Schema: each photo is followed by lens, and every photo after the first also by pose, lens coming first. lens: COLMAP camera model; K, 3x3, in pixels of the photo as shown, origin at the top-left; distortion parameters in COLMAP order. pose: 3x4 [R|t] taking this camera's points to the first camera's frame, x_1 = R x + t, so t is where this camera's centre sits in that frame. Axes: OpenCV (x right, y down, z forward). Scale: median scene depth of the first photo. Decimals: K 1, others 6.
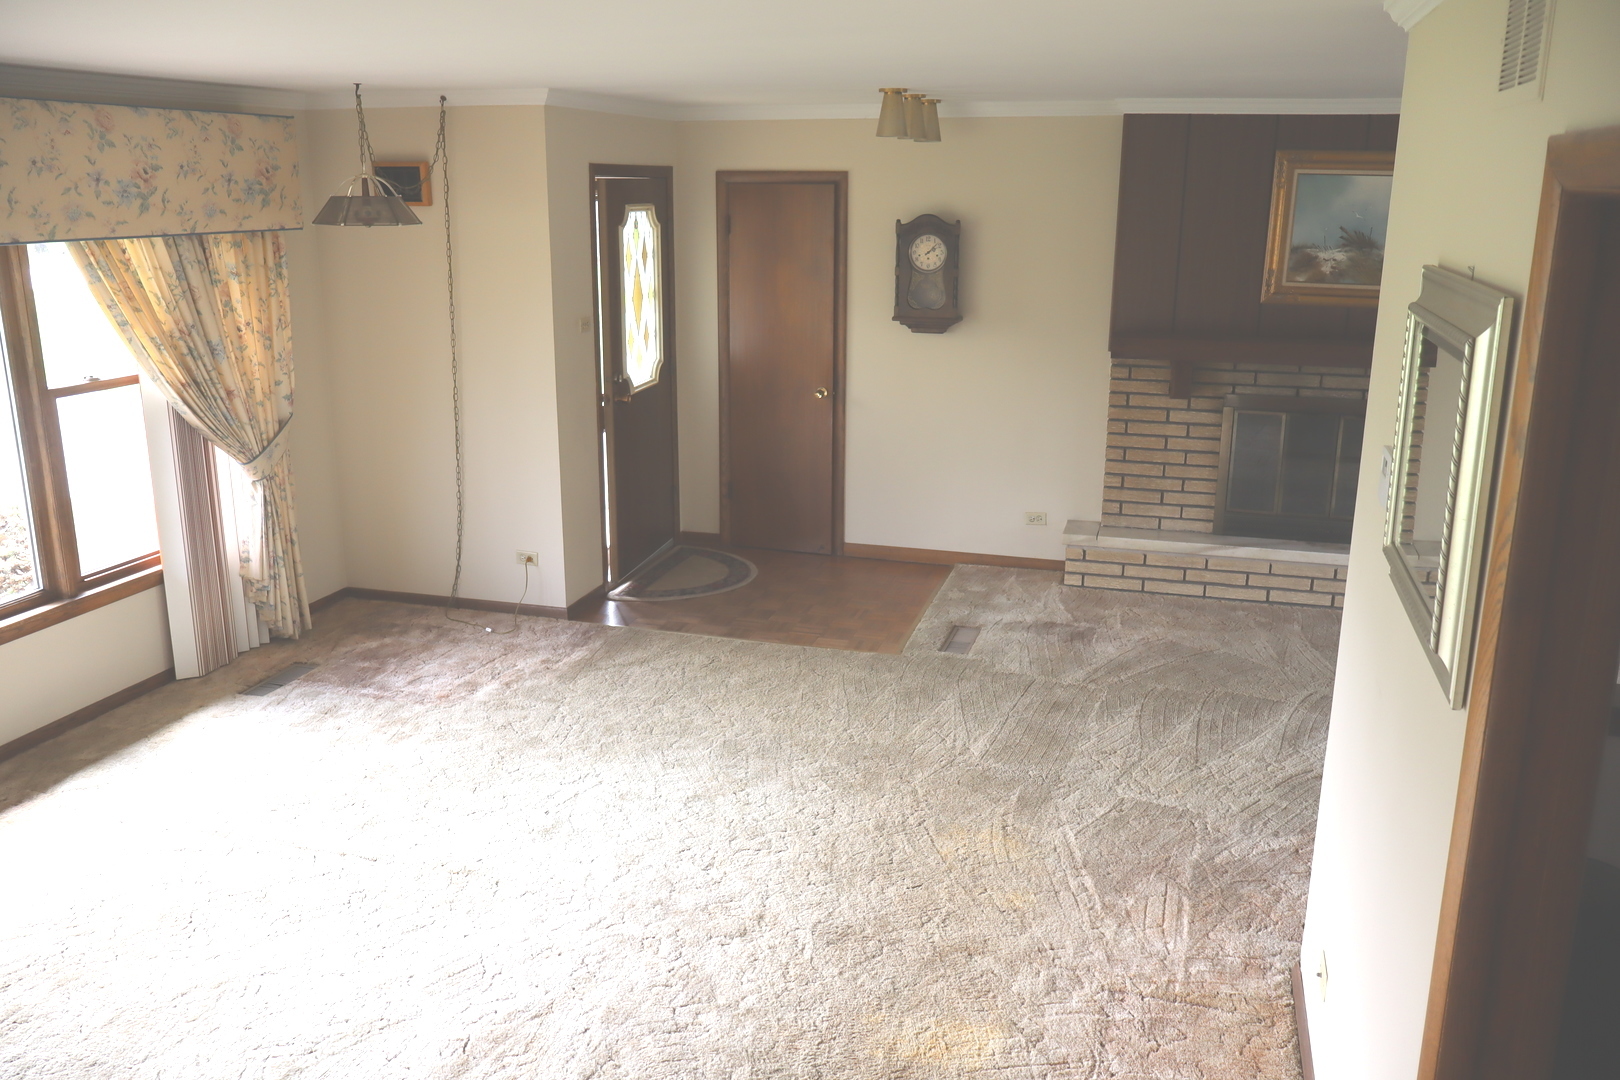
lens RADIAL K [[1350.8, 0, 807.7], [0, 1350.8, 537.0], [0, 0, 1]] dist [-0.007535, 0.016155]
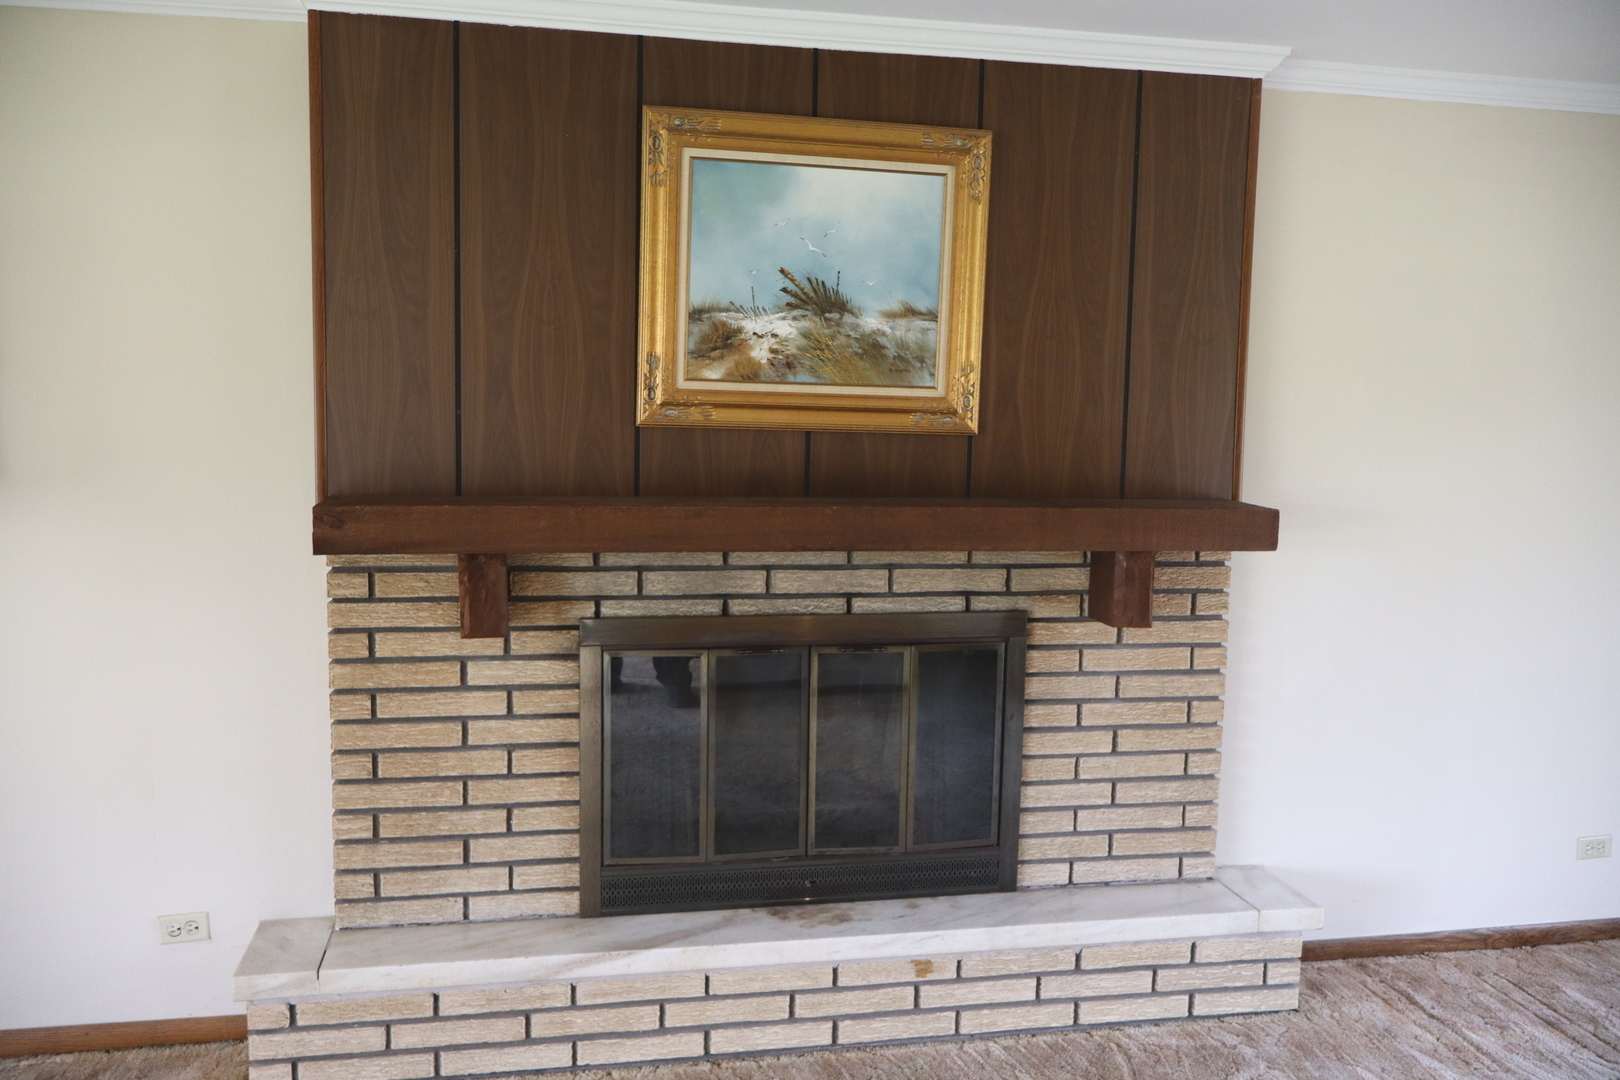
lens RADIAL K [[1350.8, 0, 810.6], [0, 1350.8, 537.5], [0, 0, 1]] dist [-0.007535, 0.016155]
pose [[0.885816, -0.037731, 0.462500, 0.161209], [0.107063, 0.986416, -0.124584, -0.065831], [-0.451516, 0.159875, 0.877823, 0.538763]]
